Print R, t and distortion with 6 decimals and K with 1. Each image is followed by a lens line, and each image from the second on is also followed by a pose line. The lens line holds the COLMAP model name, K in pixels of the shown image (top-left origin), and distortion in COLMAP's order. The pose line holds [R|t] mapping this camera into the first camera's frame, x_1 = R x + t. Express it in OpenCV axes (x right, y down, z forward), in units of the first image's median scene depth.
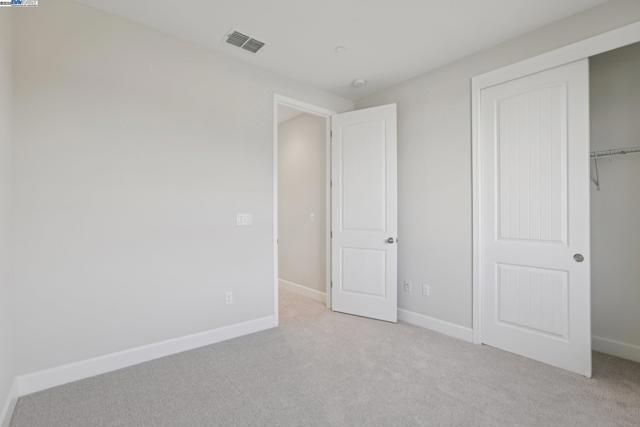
lens RADIAL K [[290.2, 0, 320.1], [0, 290.2, 215.1], [0, 0, 1]] dist [-0.025826, 0.000640]
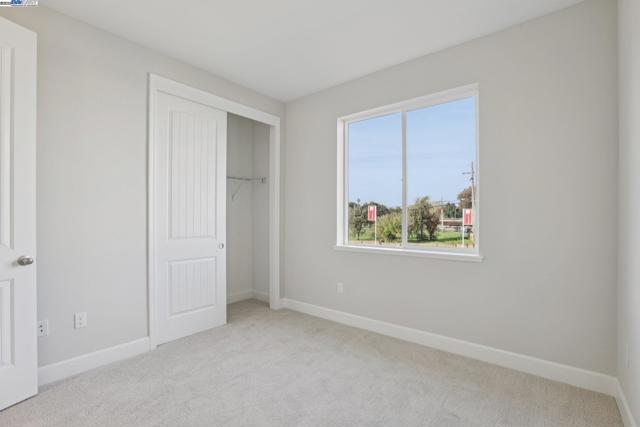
lens RADIAL K [[290.2, 0, 319.6], [0, 290.2, 214.0], [0, 0, 1]] dist [-0.025826, 0.000640]
pose [[-0.190377, 0.003773, 0.981704, -0.536721], [0.004202, 0.999987, -0.003028, -0.002574], [-0.981702, 0.003549, -0.190390, 0.658530]]
